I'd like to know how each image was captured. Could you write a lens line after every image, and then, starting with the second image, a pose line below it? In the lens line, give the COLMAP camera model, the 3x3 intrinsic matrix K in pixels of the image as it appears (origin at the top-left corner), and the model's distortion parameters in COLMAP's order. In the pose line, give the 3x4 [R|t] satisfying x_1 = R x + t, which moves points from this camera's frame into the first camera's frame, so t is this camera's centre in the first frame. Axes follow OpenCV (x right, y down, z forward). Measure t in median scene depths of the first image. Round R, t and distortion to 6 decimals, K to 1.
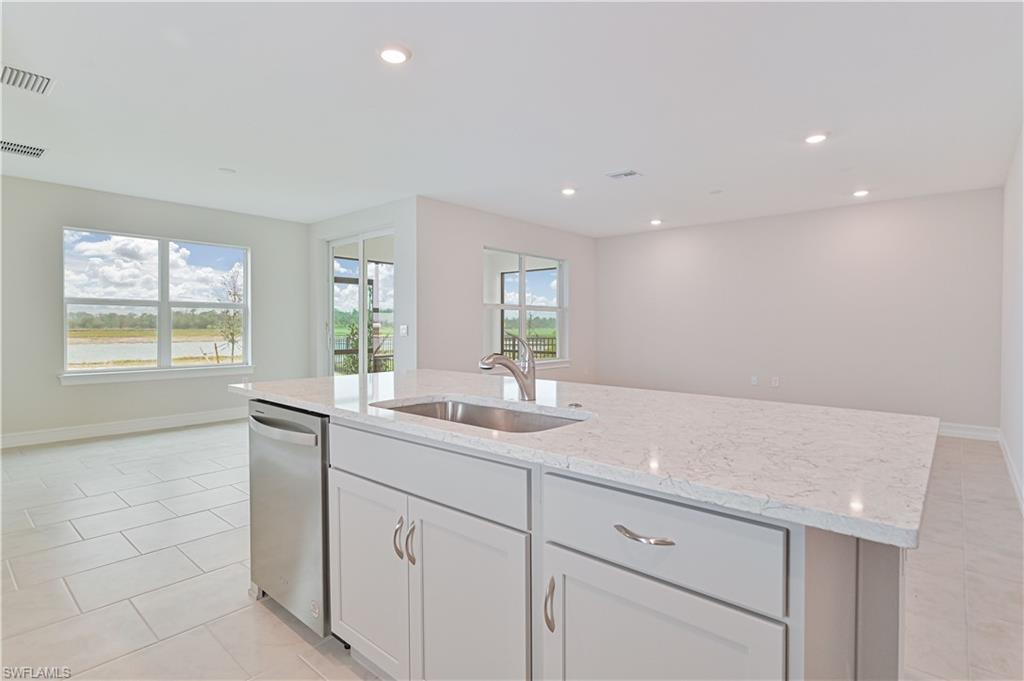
lens RADIAL K [[497.7, 0, 513.1], [0, 497.7, 332.9], [0, 0, 1]] dist [-0.014967, 0.000051]
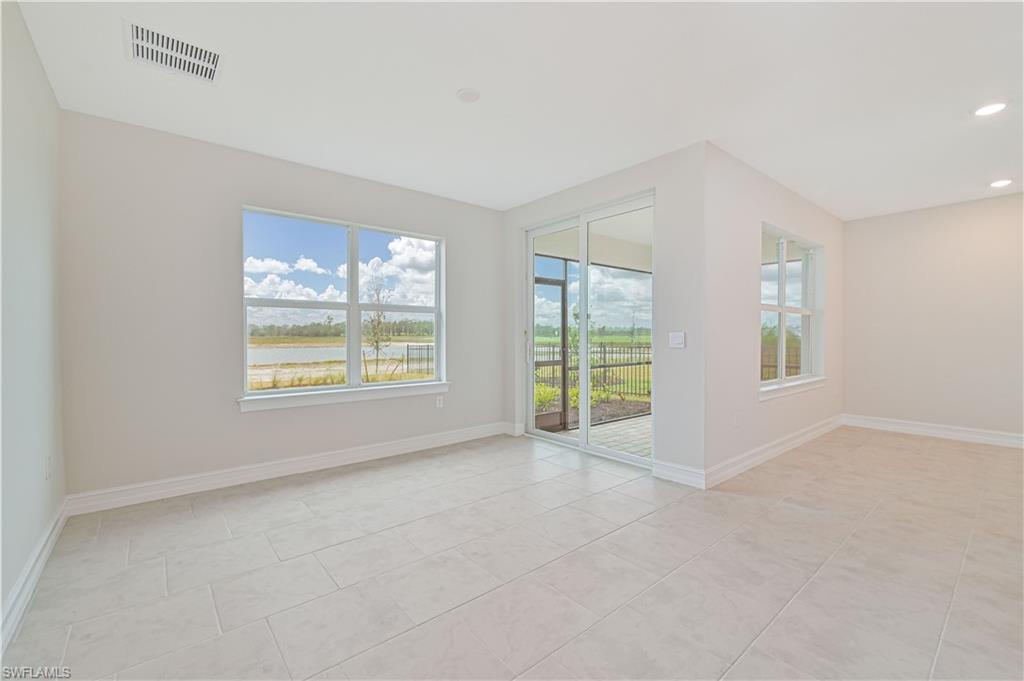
lens RADIAL K [[431.0, 0, 512.0], [0, 431.0, 340.5], [0, 0, 1]] dist [-0.013893, -0.000220]
pose [[0.984901, 0.001161, -0.173114, -0.290896], [-0.001072, 0.999999, 0.000611, -0.003454], [0.173115, -0.000416, 0.984902, 0.311801]]
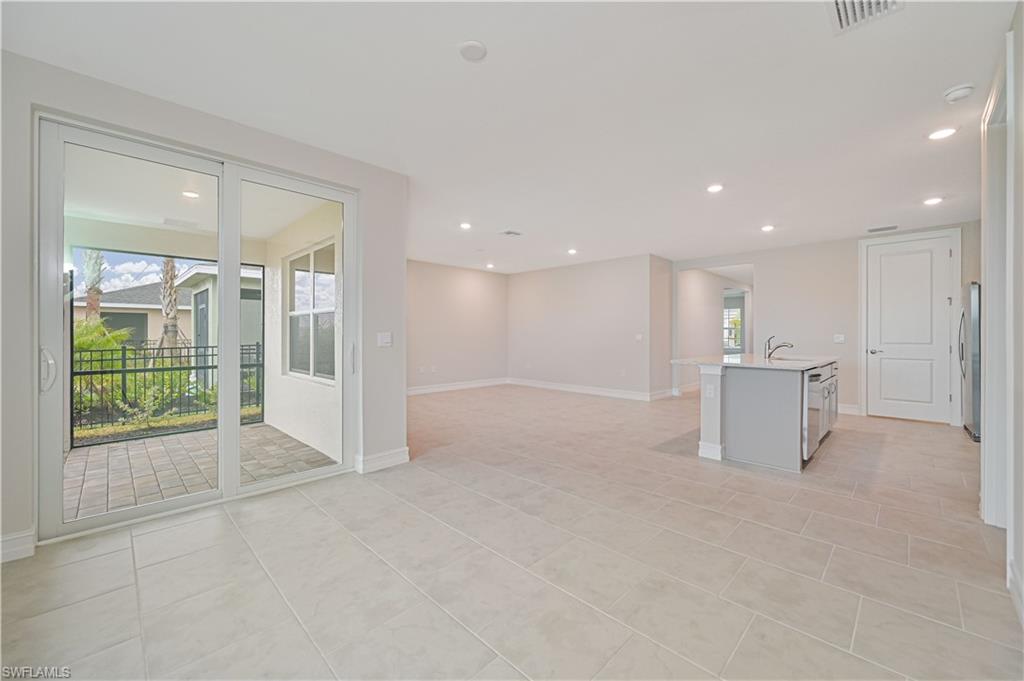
lens RADIAL K [[408.6, 0, 512.8], [0, 408.6, 333.6], [0, 0, 1]] dist [-0.000686, 0.000393]
pose [[0.078919, -0.000956, 0.996881, -0.708624], [0.011946, 0.999929, 0.000013, -0.010200], [-0.996809, 0.011908, 0.078924, 0.635443]]
